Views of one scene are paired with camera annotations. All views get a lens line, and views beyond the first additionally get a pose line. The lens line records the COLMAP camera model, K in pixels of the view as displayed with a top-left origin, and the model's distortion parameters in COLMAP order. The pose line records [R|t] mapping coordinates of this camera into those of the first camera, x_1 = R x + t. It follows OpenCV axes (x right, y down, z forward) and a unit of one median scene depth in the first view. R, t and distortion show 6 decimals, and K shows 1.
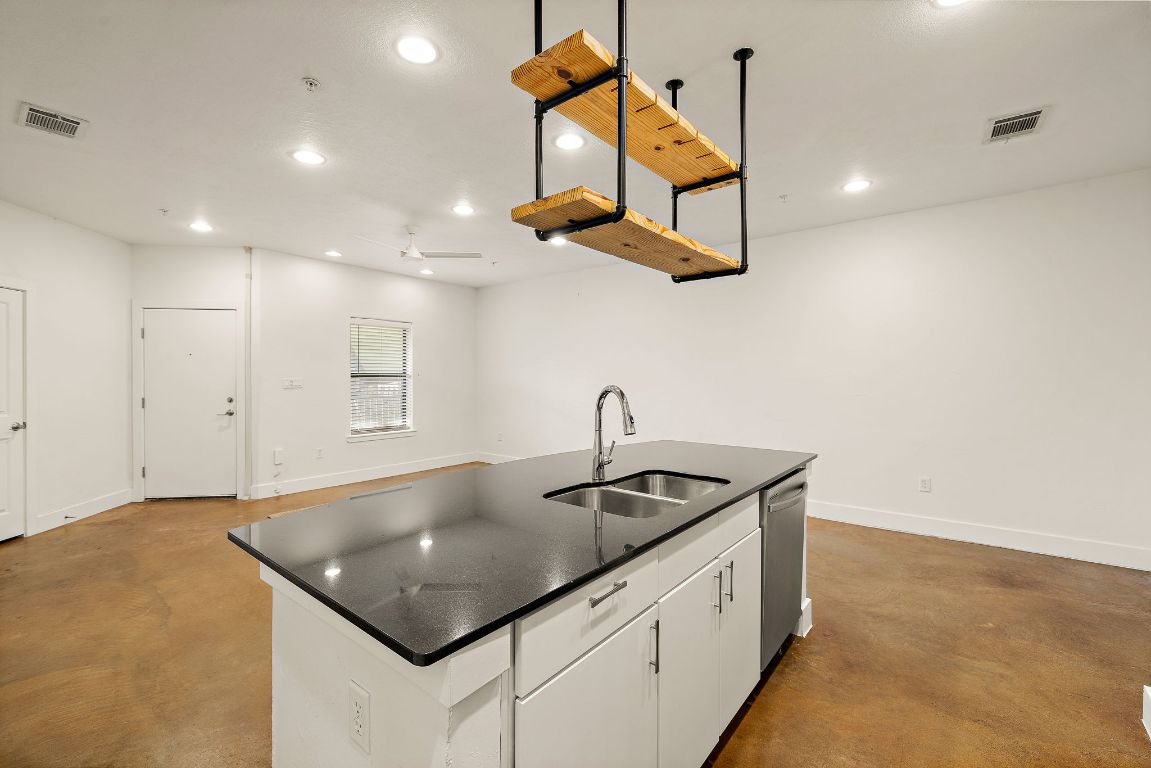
lens RADIAL K [[486.0, 0, 565.5], [0, 486.0, 379.0], [0, 0, 1]] dist [0.006990, -0.001178]
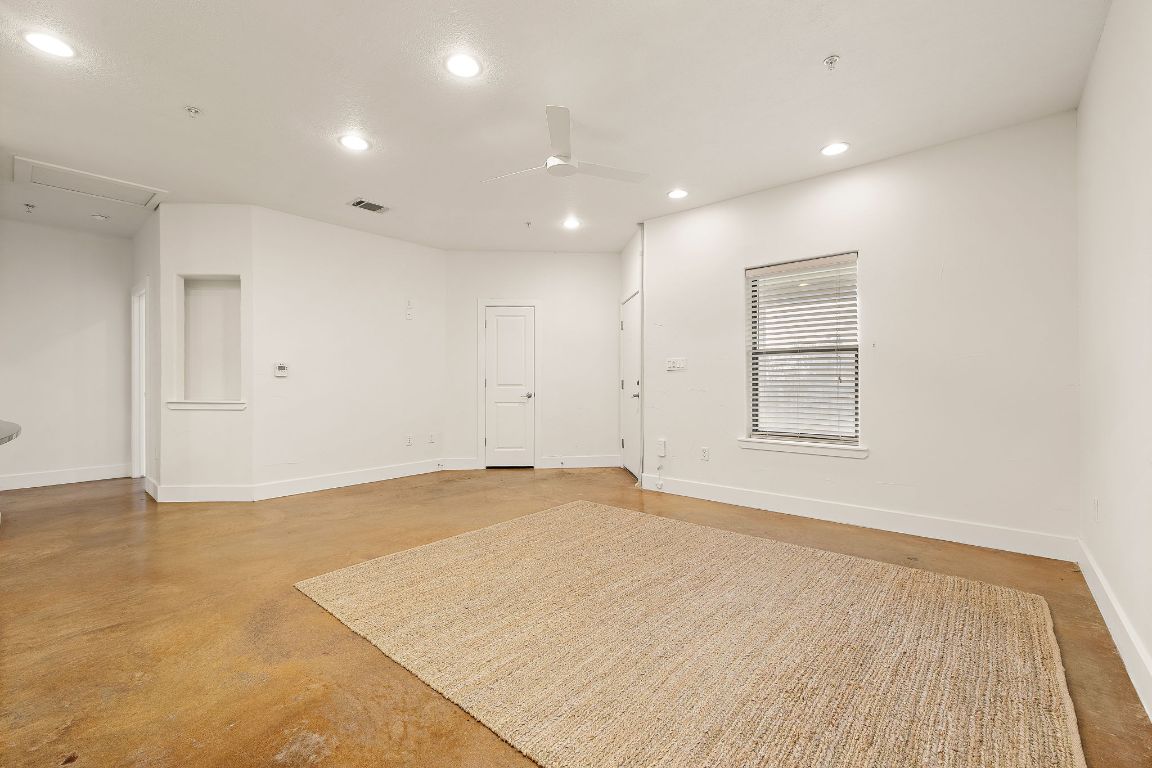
lens RADIAL K [[485.8, 0, 564.3], [0, 485.8, 380.9], [0, 0, 1]] dist [0.006440, -0.000370]
pose [[-0.046560, 0.000312, -0.998915, 0.312452], [0.000517, 1.000000, 0.000288, 0.039737], [0.998915, -0.000503, -0.046560, 0.906763]]
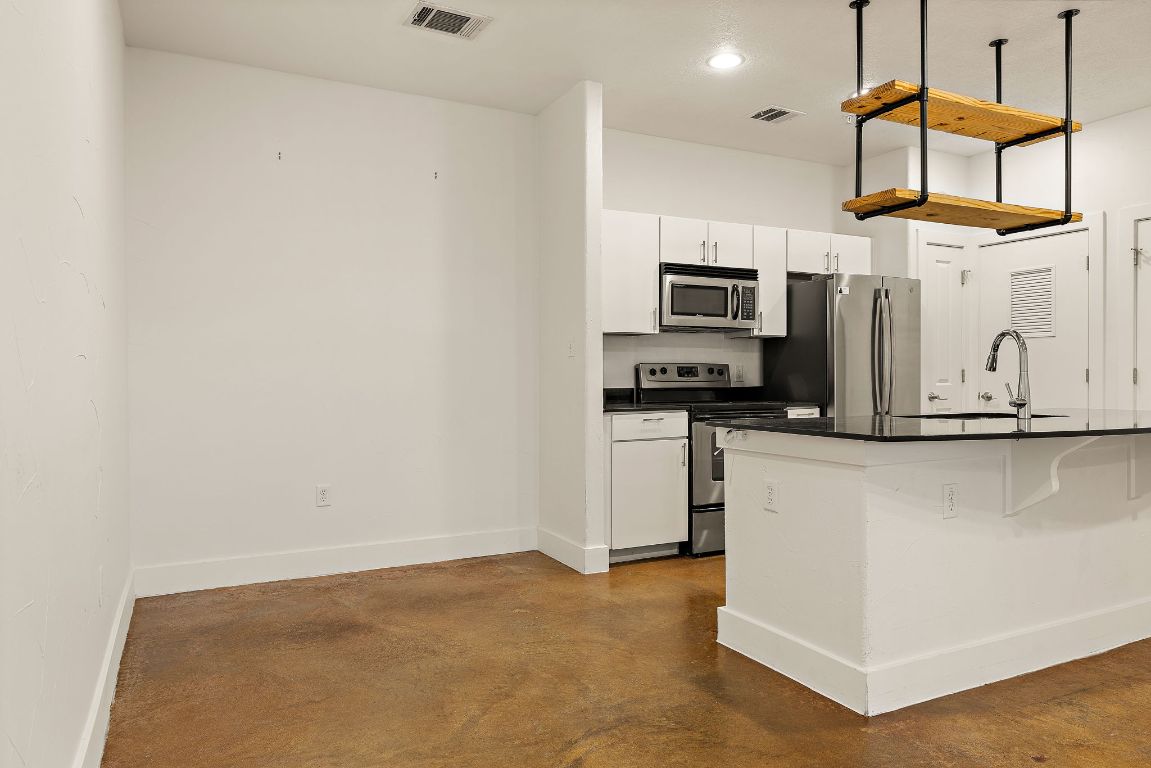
lens RADIAL K [[754.8, 0, 571.1], [0, 754.8, 382.7], [0, 0, 1]] dist [0.005361, 0.002512]
pose [[-0.914487, 0.001984, 0.404611, 0.115406], [0.006272, 0.999937, 0.009274, 0.040490], [-0.404567, 0.011018, -0.914442, 1.099884]]
